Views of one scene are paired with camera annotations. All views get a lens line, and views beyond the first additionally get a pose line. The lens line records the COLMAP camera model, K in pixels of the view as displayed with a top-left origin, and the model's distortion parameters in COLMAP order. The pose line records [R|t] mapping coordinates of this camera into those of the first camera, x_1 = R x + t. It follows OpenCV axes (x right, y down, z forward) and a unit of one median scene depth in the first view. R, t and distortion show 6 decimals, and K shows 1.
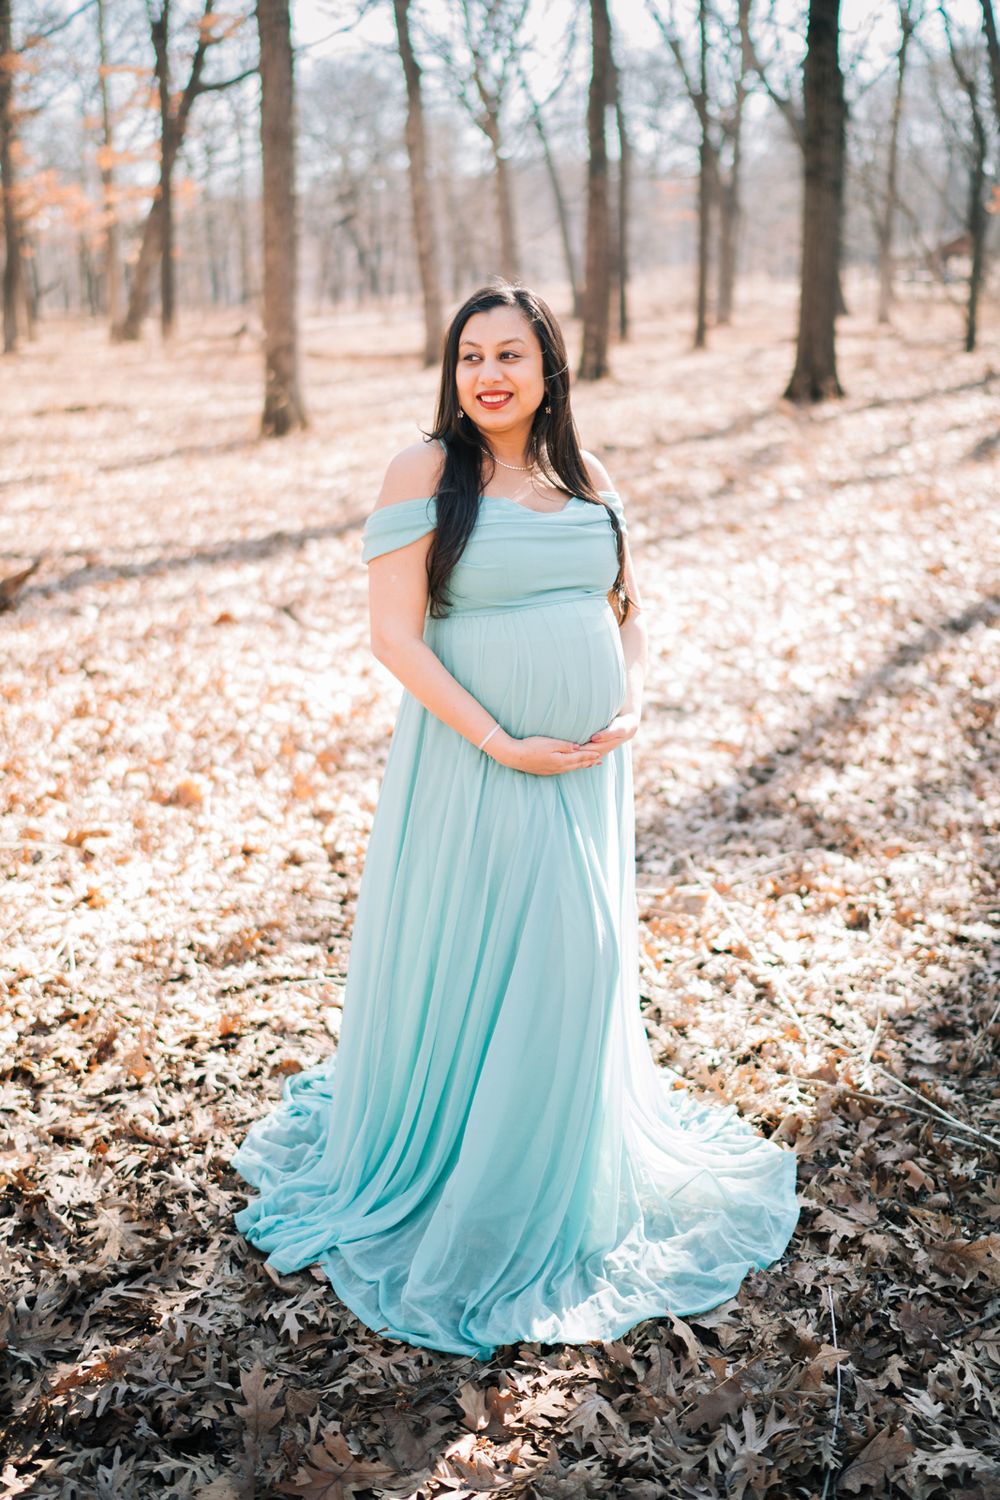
lens RADIAL K [[1542.6, 0, 531.3], [0, 1542.6, 729.4], [0, 0, 1]] dist [-0.098893, 0.132353]
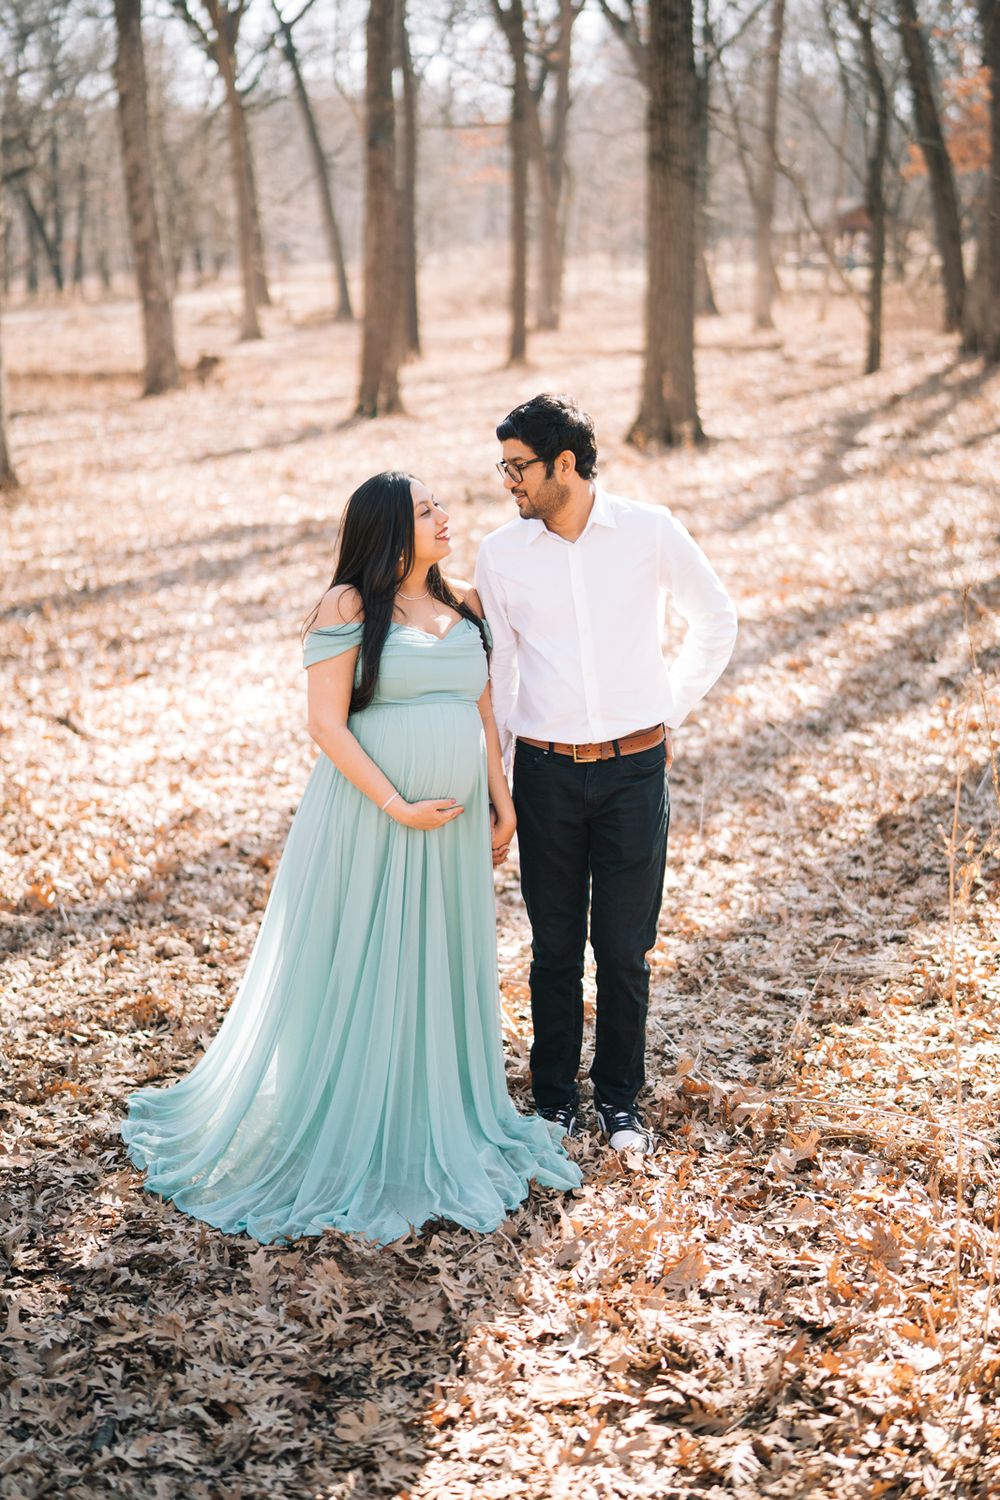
lens RADIAL K [[2414.3, 0, 500.0], [0, 2414.3, 750.0], [0, 0, 1]] dist [-0.025235, 0.140887]
pose [[0.994691, -0.013379, 0.102033, -0.020960], [0.020073, 0.997692, -0.064866, 0.013185], [-0.100930, 0.066570, 0.992664, -0.153130]]
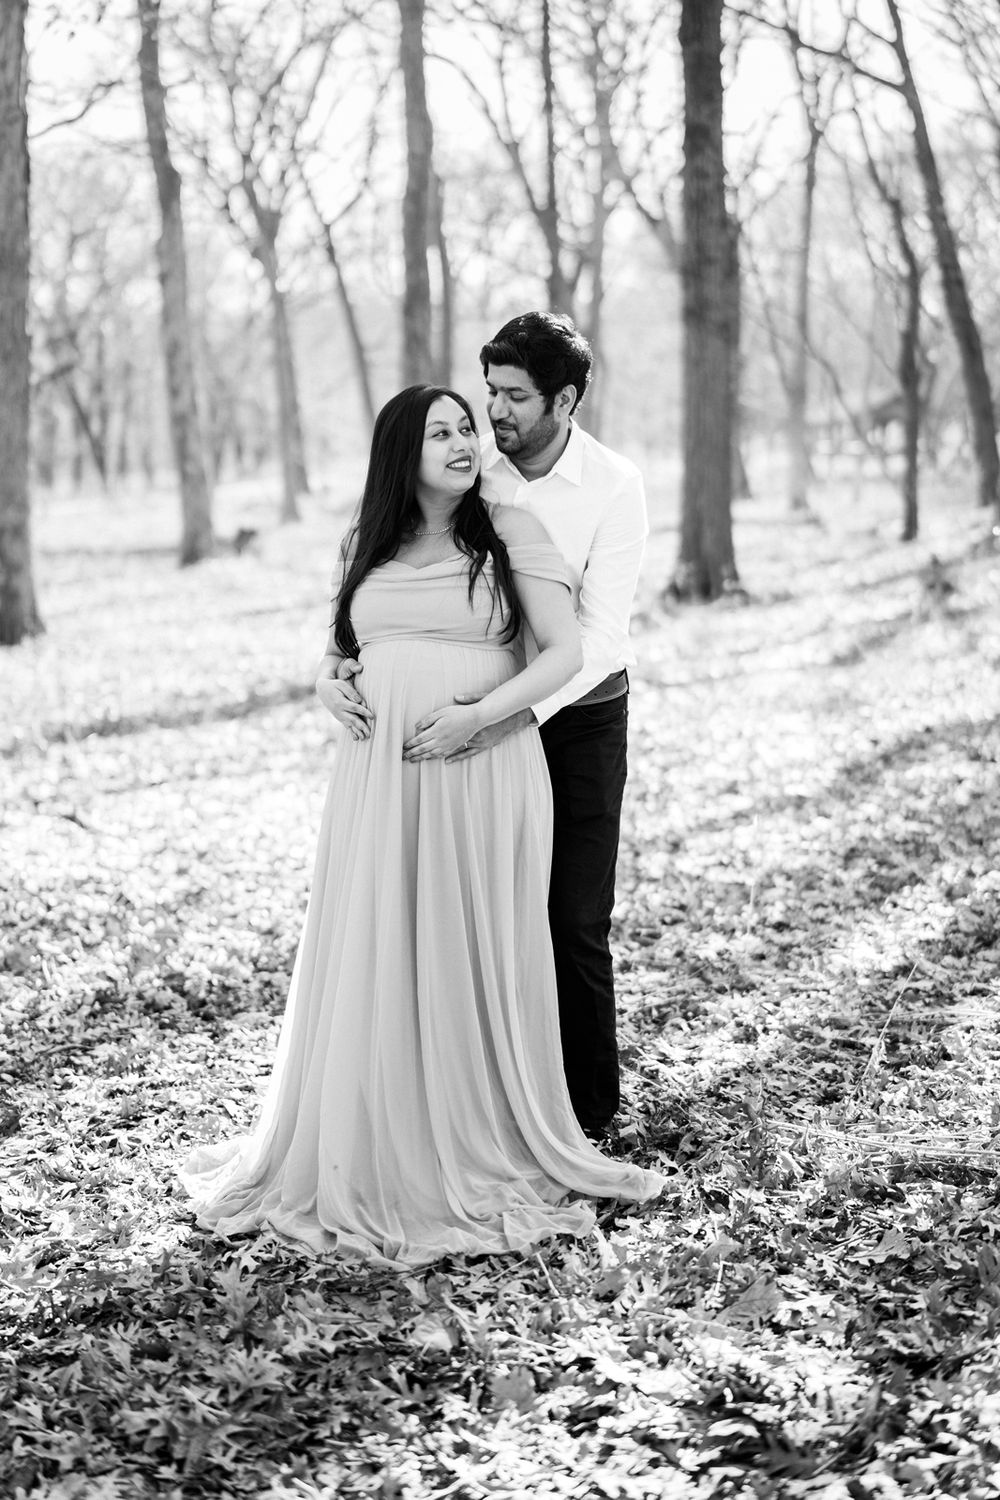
lens RADIAL K [[2338.4, 0, 500.0], [0, 2338.4, 750.0], [0, 0, 1]] dist [-0.021956, 0.134517]
pose [[0.996284, -0.007014, 0.085846, -0.014819], [0.021045, 0.986294, -0.163649, 0.038378], [-0.083522, 0.164848, 0.982776, -0.101304]]
